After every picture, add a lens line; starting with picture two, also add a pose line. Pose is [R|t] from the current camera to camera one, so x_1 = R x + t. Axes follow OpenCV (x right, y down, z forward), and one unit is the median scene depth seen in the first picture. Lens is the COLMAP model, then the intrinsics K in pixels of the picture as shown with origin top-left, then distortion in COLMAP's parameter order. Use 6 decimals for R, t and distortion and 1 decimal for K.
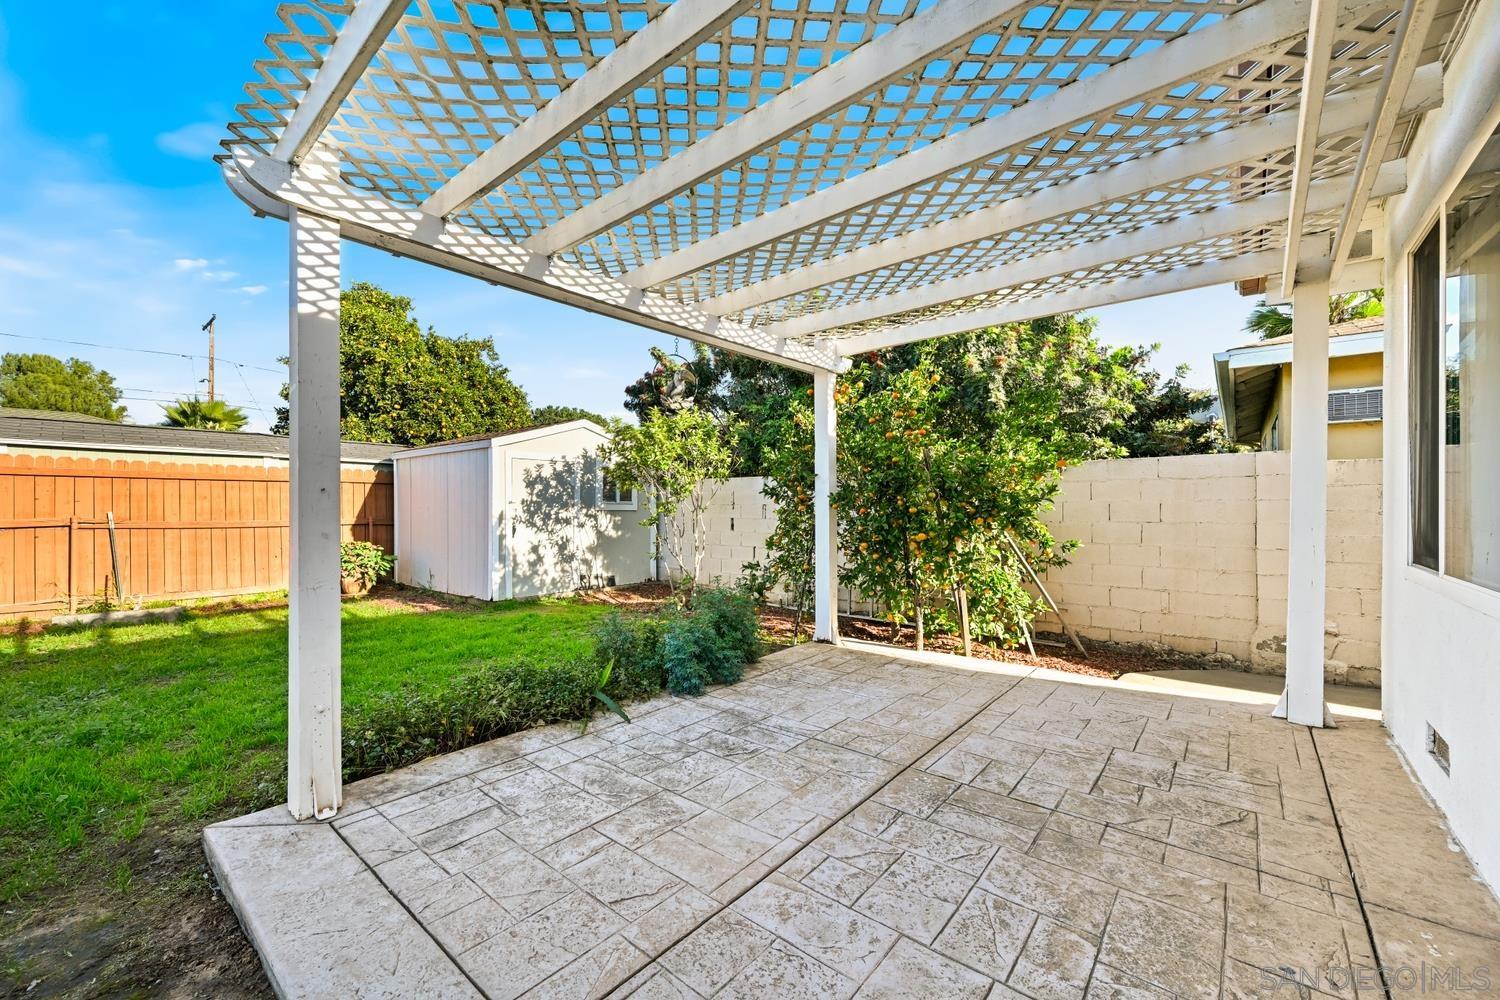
lens RADIAL K [[591.5, 0, 751.4], [0, 591.5, 503.7], [0, 0, 1]] dist [-0.002372, -0.000484]
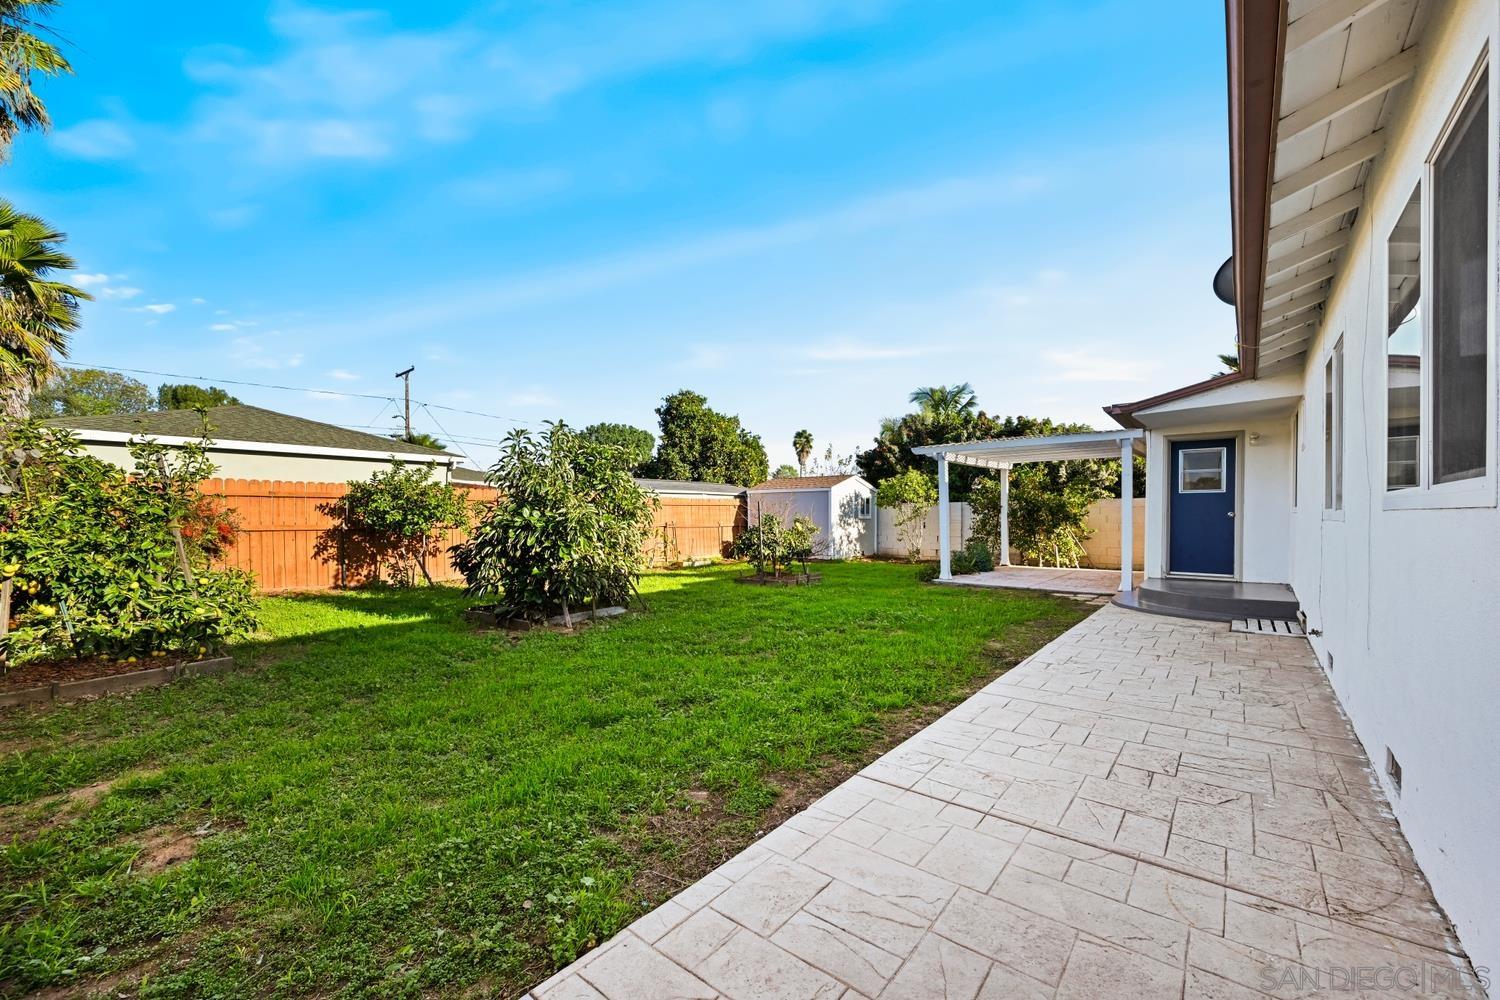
lens RADIAL K [[603.2, 0, 752.4], [0, 603.2, 532.5], [0, 0, 1]] dist [-0.001412, 0.000414]
pose [[0.999943, -0.004311, 0.009775, -1.625447], [0.003957, 0.999344, 0.035990, -0.047952], [-0.009924, -0.035950, 0.999304, -2.712169]]
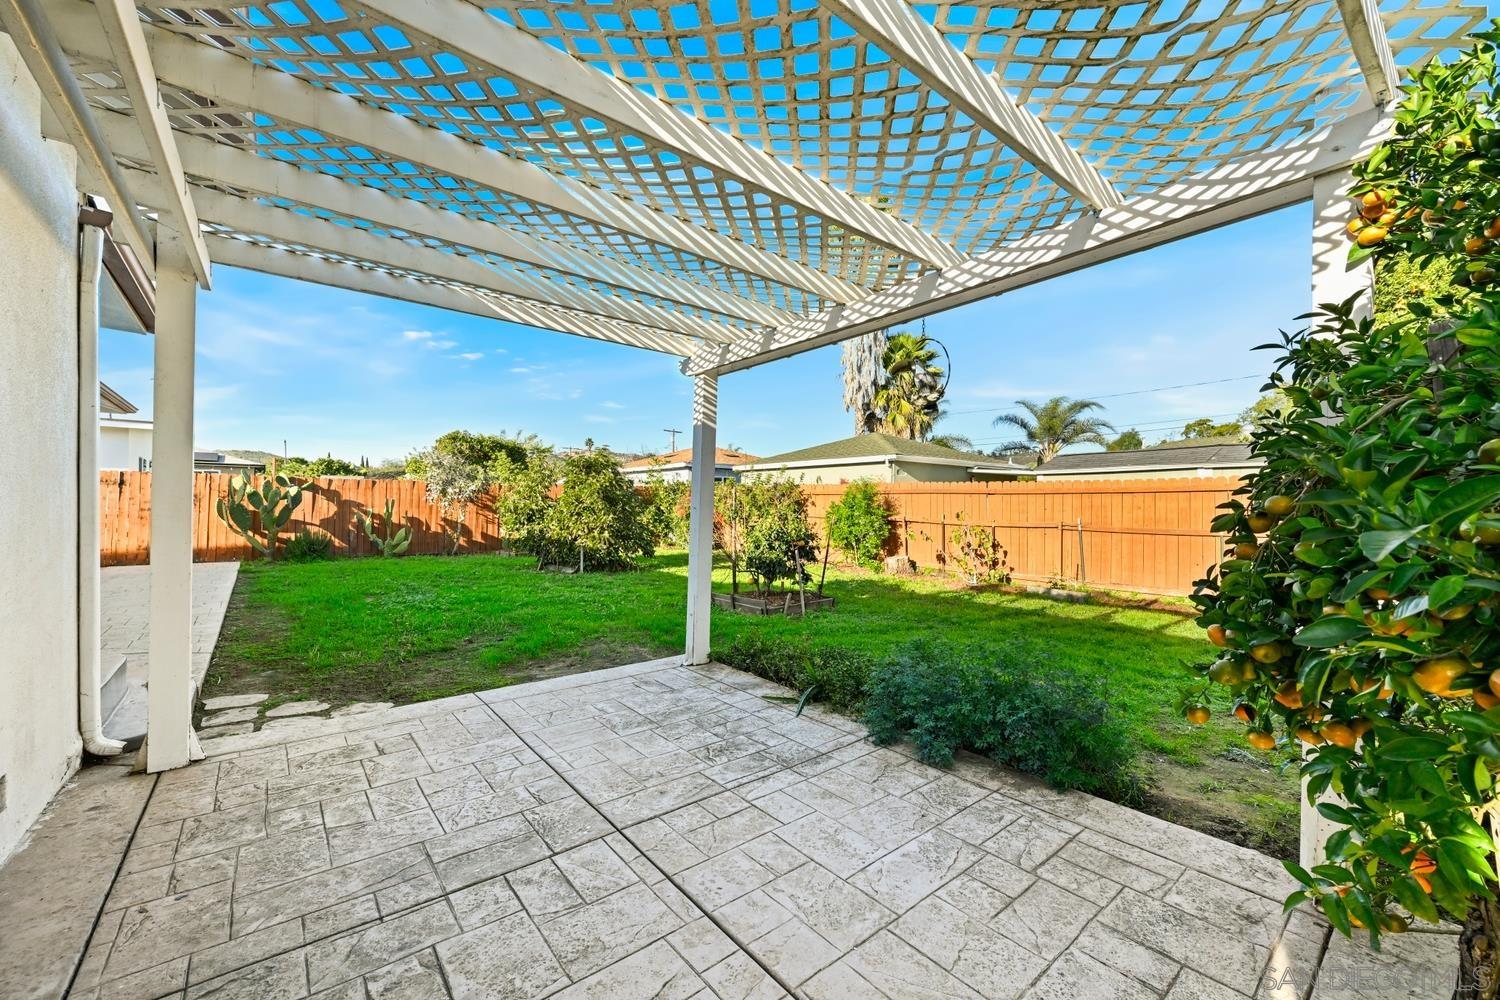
lens RADIAL K [[590.9, 0, 758.5], [0, 590.9, 503.5], [0, 0, 1]] dist [-0.000970, -0.000188]
pose [[-0.181519, -0.008267, -0.983353, 0.790403], [-0.002485, 0.999965, -0.007948, -0.015048], [0.983384, 0.001001, -0.181533, 0.998311]]
